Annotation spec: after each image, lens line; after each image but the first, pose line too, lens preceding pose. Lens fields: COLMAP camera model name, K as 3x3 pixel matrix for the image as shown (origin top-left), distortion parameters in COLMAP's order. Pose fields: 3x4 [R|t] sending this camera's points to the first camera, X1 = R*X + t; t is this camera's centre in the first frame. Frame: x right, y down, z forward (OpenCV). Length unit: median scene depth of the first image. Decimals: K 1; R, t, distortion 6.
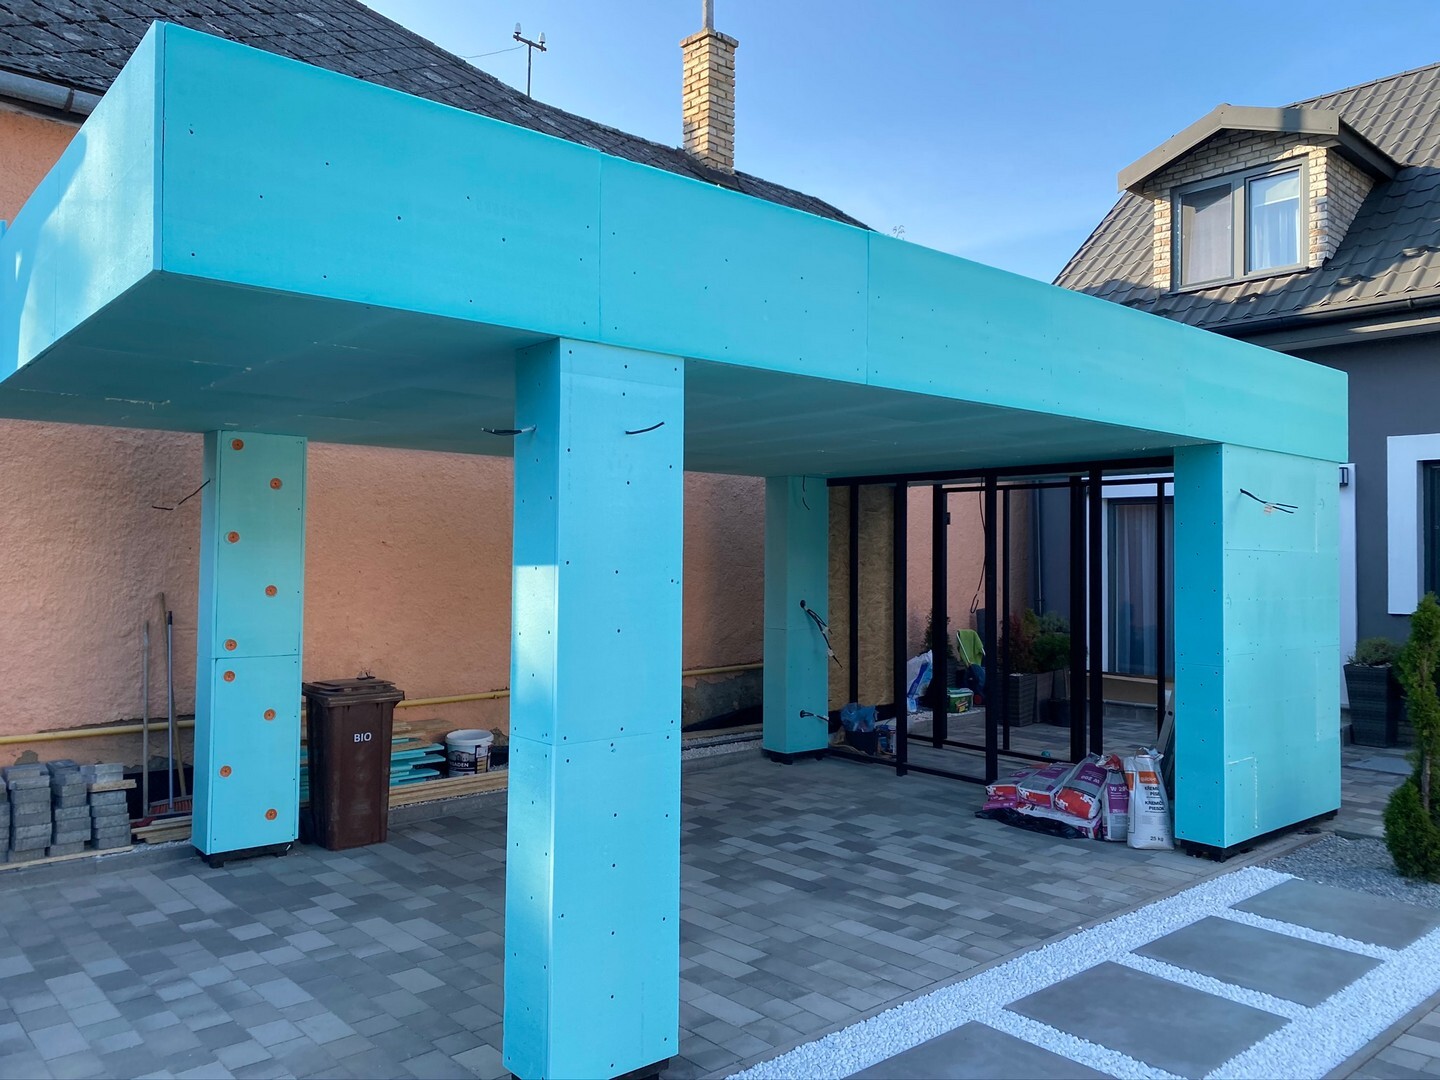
lens RADIAL K [[1106.0, 0, 714.7], [0, 1106.0, 531.7], [0, 0, 1]] dist [0.001899, 0.005598]
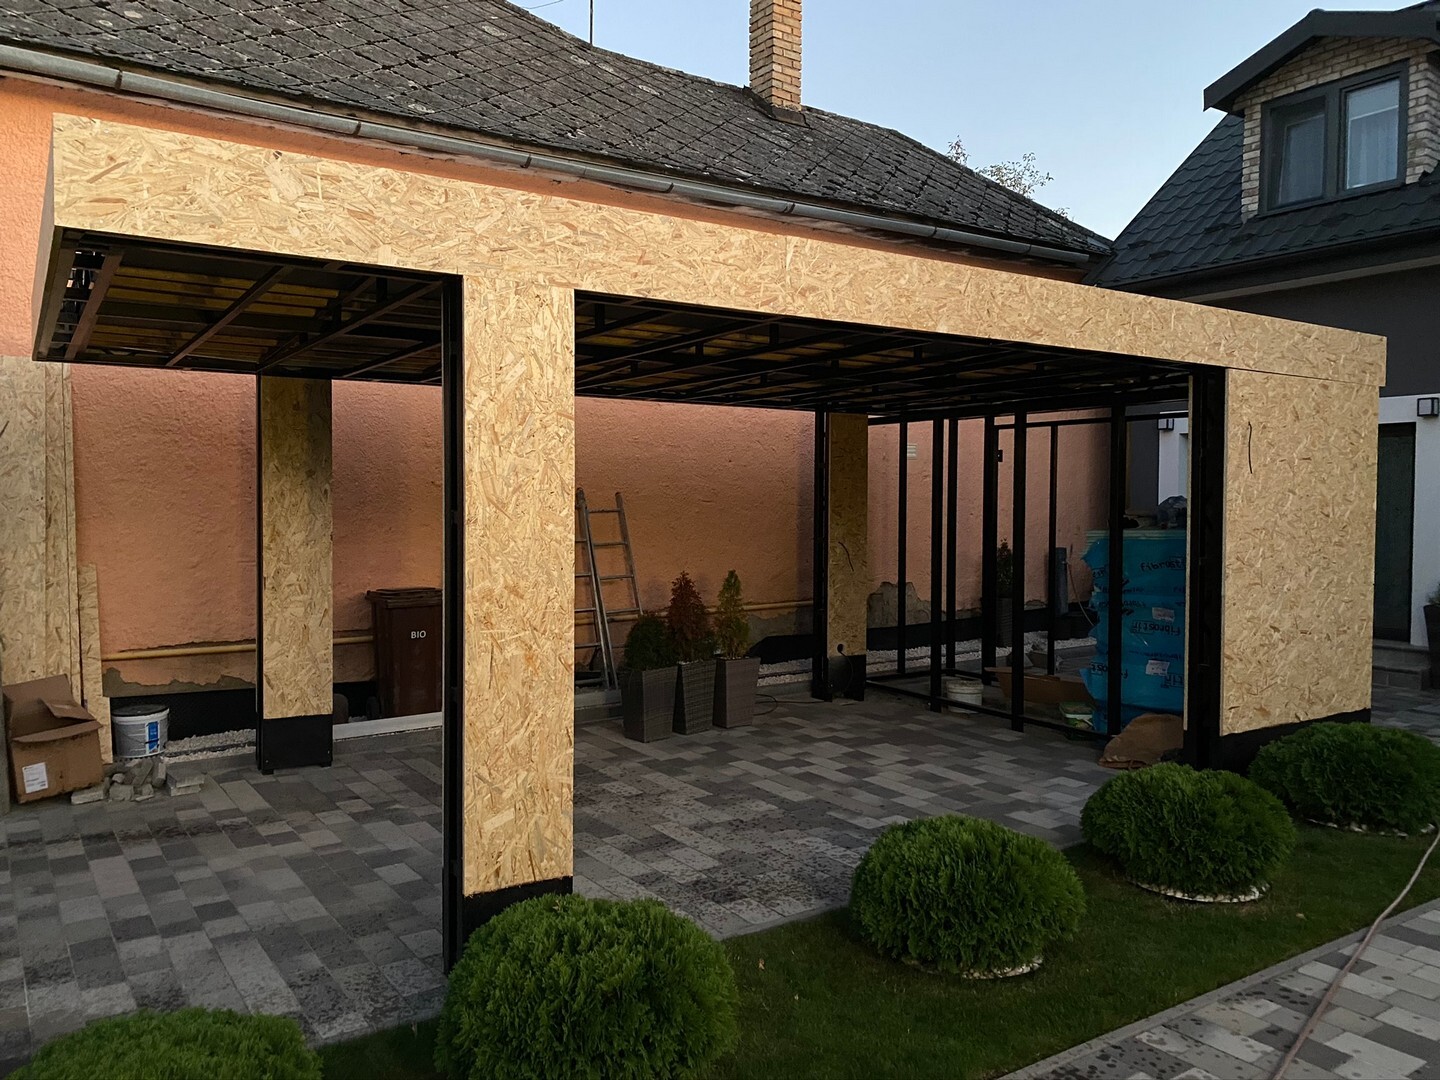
lens RADIAL K [[1103.4, 0, 722.2], [0, 1103.4, 533.6], [0, 0, 1]] dist [0.014937, -0.004944]
pose [[0.992042, 0.000653, -0.125906, 0.145487], [0.006170, 0.998533, 0.053791, 0.005073], [0.125756, -0.054139, 0.990583, -0.031052]]
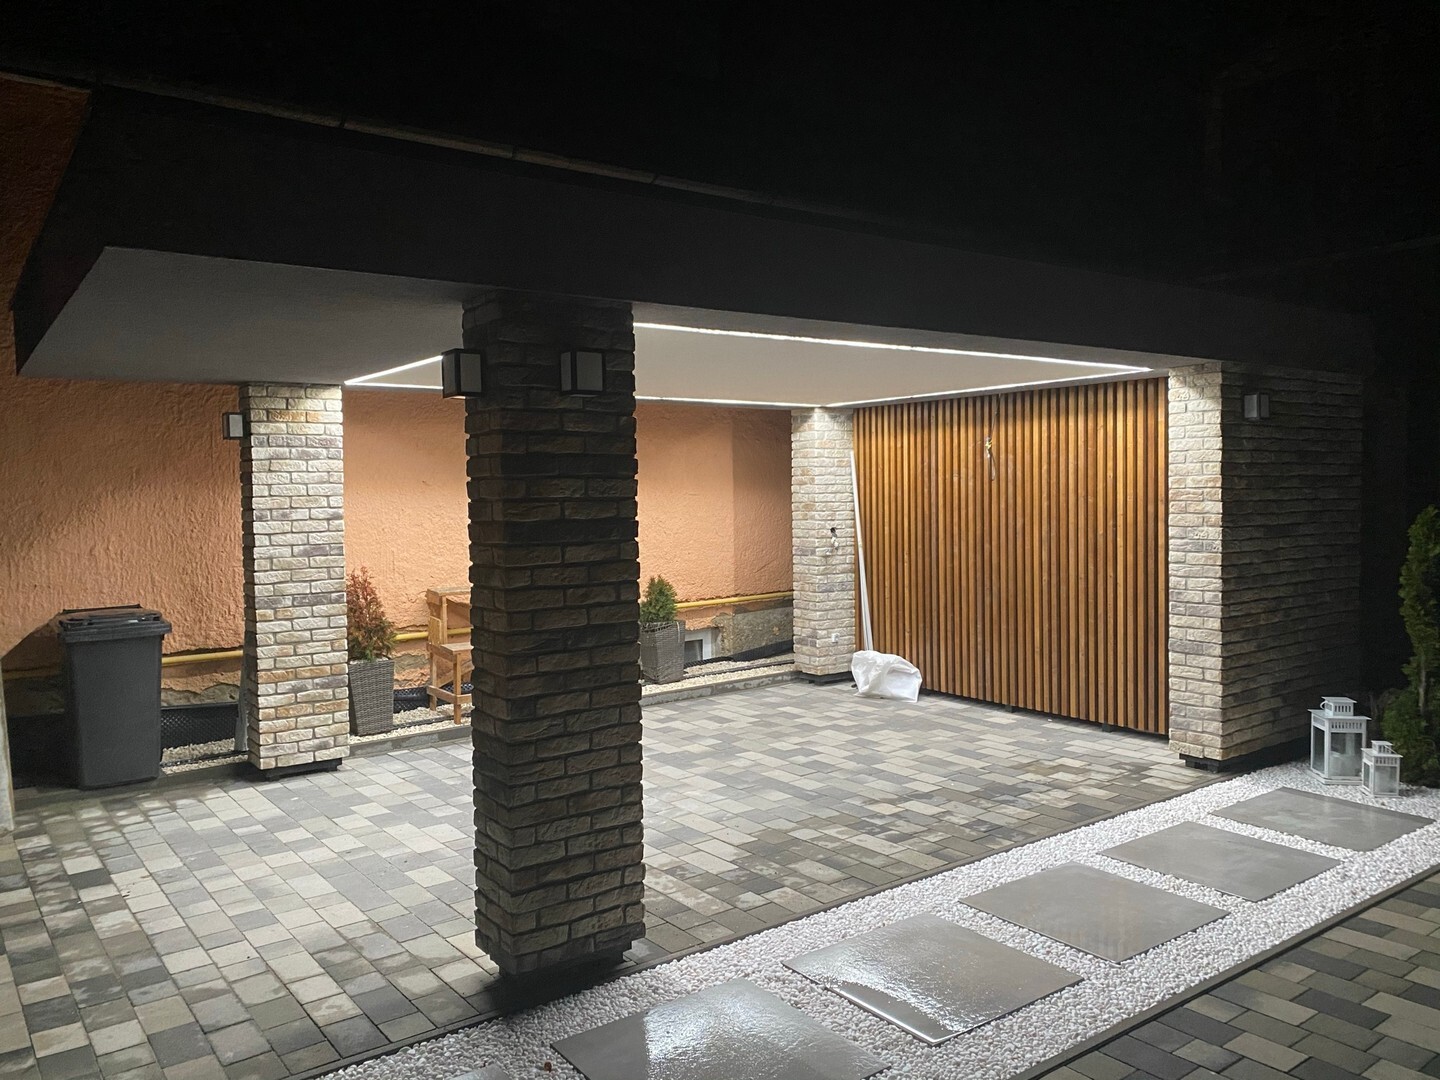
lens RADIAL K [[1101.6, 0, 727.0], [0, 1101.6, 536.6], [0, 0, 1]] dist [0.017147, -0.007220]
pose [[0.996878, -0.020324, -0.076295, 0.089725], [0.025421, 0.997467, 0.066440, -0.000333], [0.074751, -0.068172, 0.994869, -0.043067]]
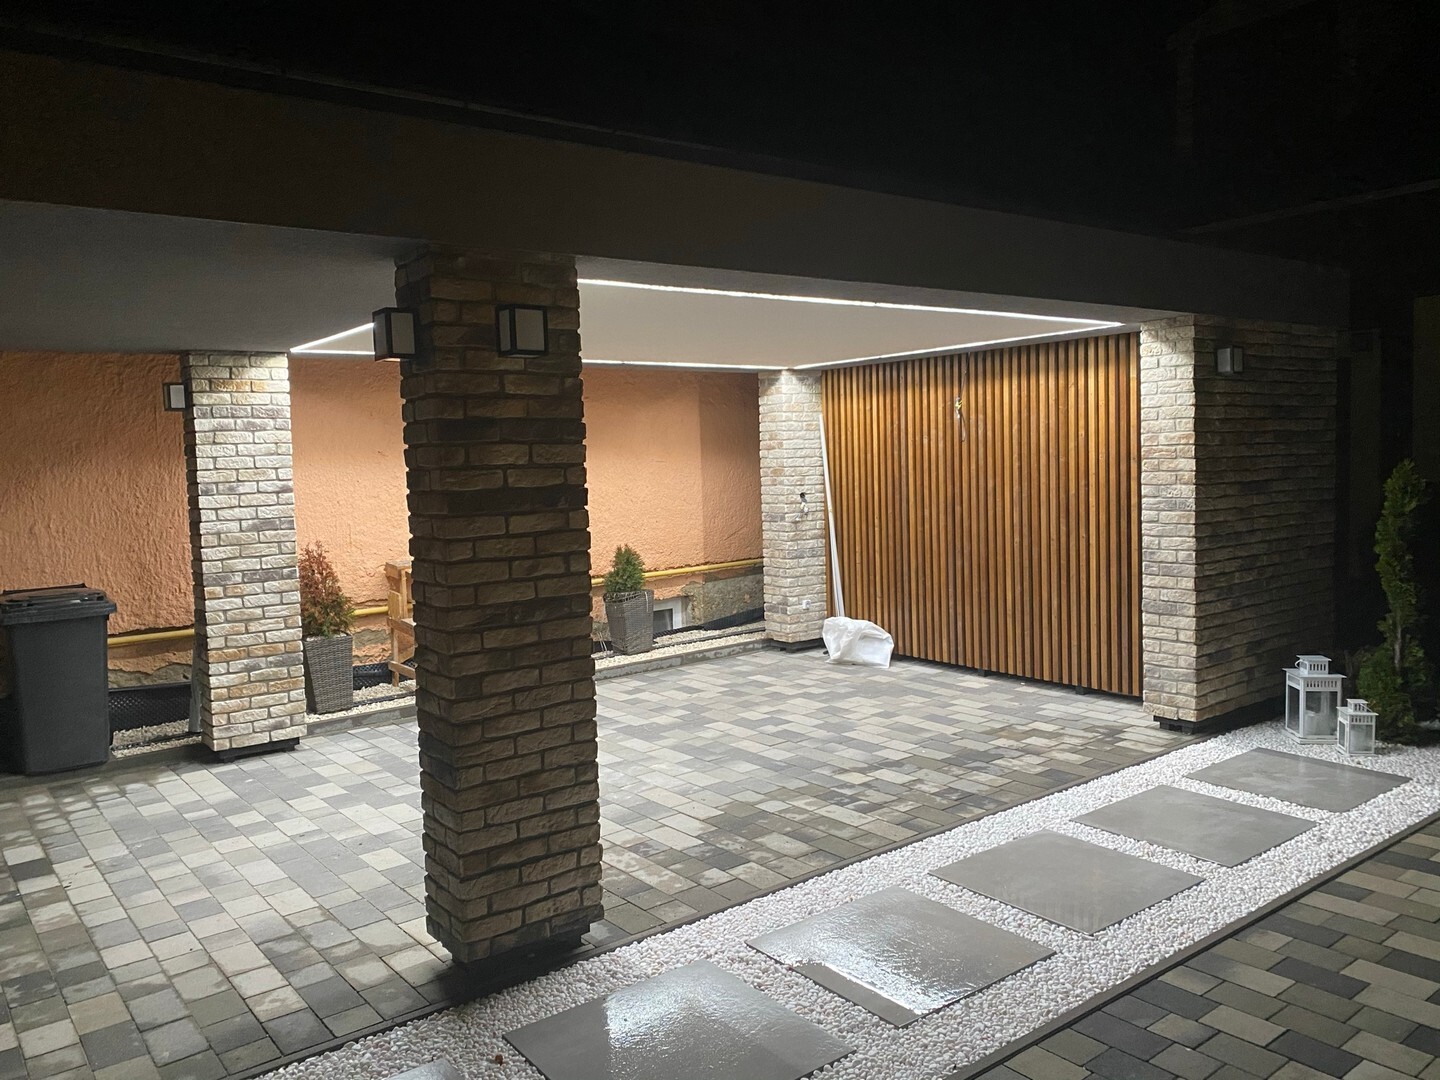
lens RADIAL K [[1099.5, 0, 723.3], [0, 1099.5, 536.3], [0, 0, 1]] dist [0.027356, -0.024809]
pose [[0.997544, -0.035622, -0.060315, 0.101042], [0.041341, 0.994485, 0.096388, 0.002919], [0.056549, -0.098645, 0.993515, -0.012237]]
